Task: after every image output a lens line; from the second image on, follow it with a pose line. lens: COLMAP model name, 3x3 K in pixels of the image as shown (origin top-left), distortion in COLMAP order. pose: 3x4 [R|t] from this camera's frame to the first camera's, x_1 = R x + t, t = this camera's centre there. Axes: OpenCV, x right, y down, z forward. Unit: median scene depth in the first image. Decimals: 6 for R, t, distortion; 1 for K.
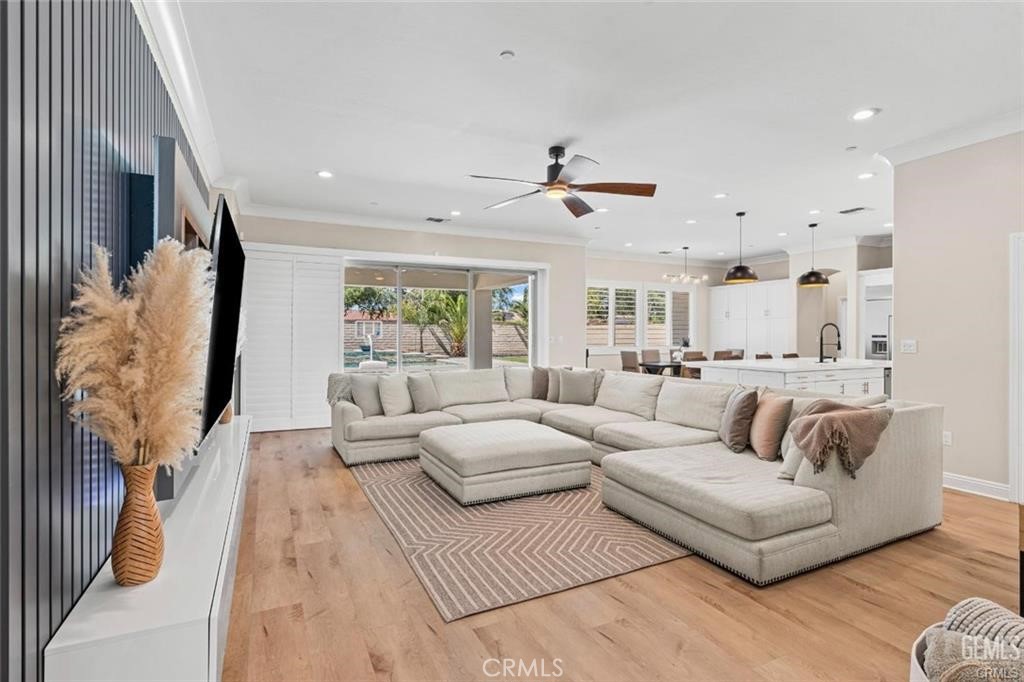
lens RADIAL K [[501.2, 0, 511.6], [0, 501.2, 336.5], [0, 0, 1]] dist [-0.014970, 0.000574]
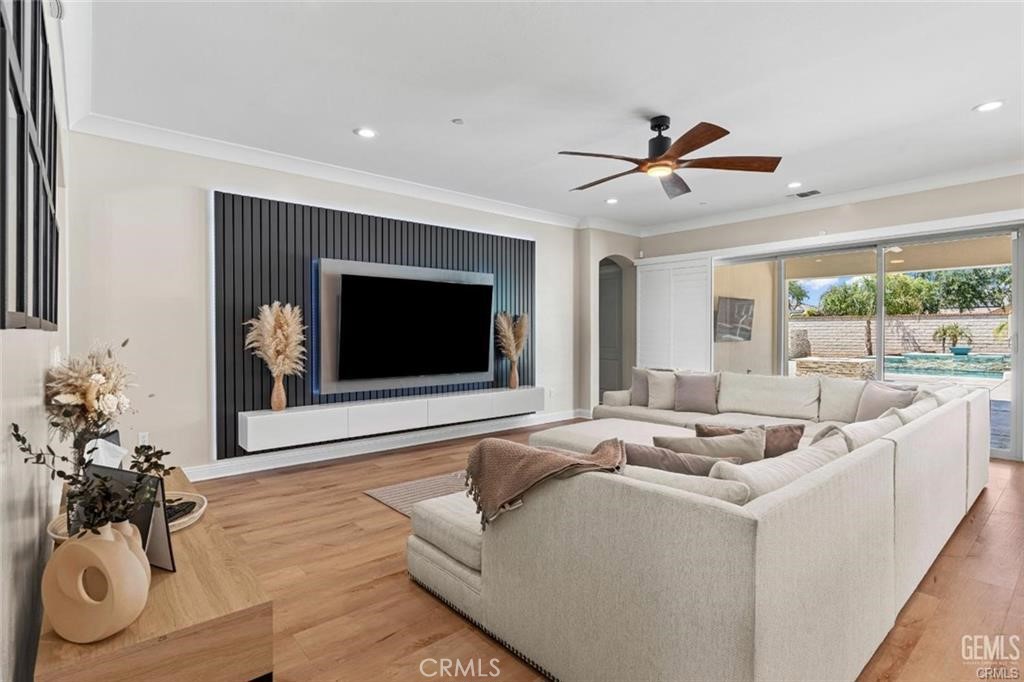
lens RADIAL K [[501.2, 0, 508.9], [0, 501.2, 336.6], [0, 0, 1]] dist [-0.014970, 0.000574]
pose [[0.251254, 0.005353, -0.967906, 1.514863], [-0.001819, 0.999986, 0.005058, -0.000671], [0.967919, 0.000490, 0.251260, 0.915179]]
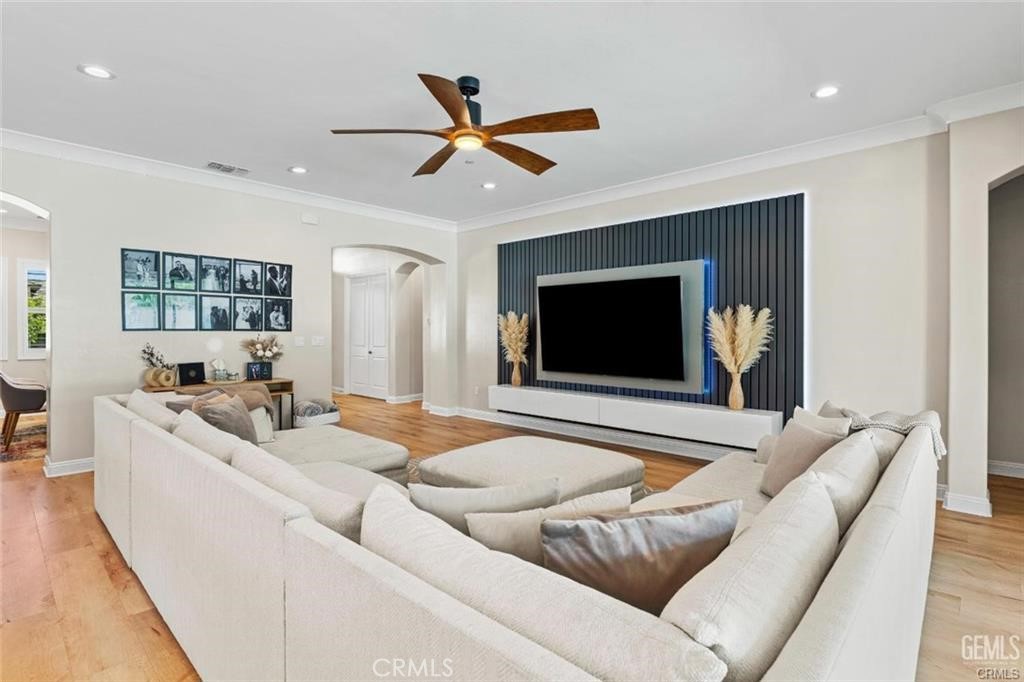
lens RADIAL K [[501.2, 0, 516.4], [0, 501.2, 339.3], [0, 0, 1]] dist [-0.014970, 0.000574]
pose [[-0.932916, -0.000741, -0.360093, 0.344350], [-0.007152, 0.999839, 0.016472, -0.014207], [0.360022, 0.017942, -0.932771, 3.304489]]
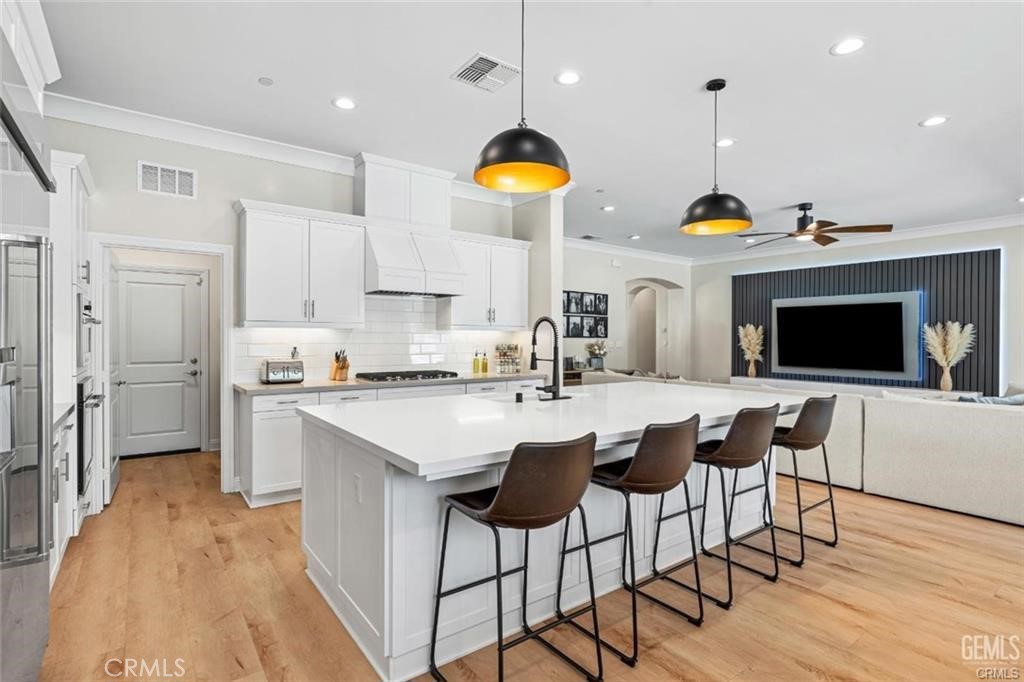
lens RADIAL K [[493.8, 0, 518.4], [0, 493.8, 339.3], [0, 0, 1]] dist [-0.017651, 0.001200]
pose [[-0.981437, -0.007513, -0.191639, 1.987362], [-0.009014, 0.999935, 0.006964, -0.014169], [0.191574, 0.008562, -0.981441, 4.191117]]
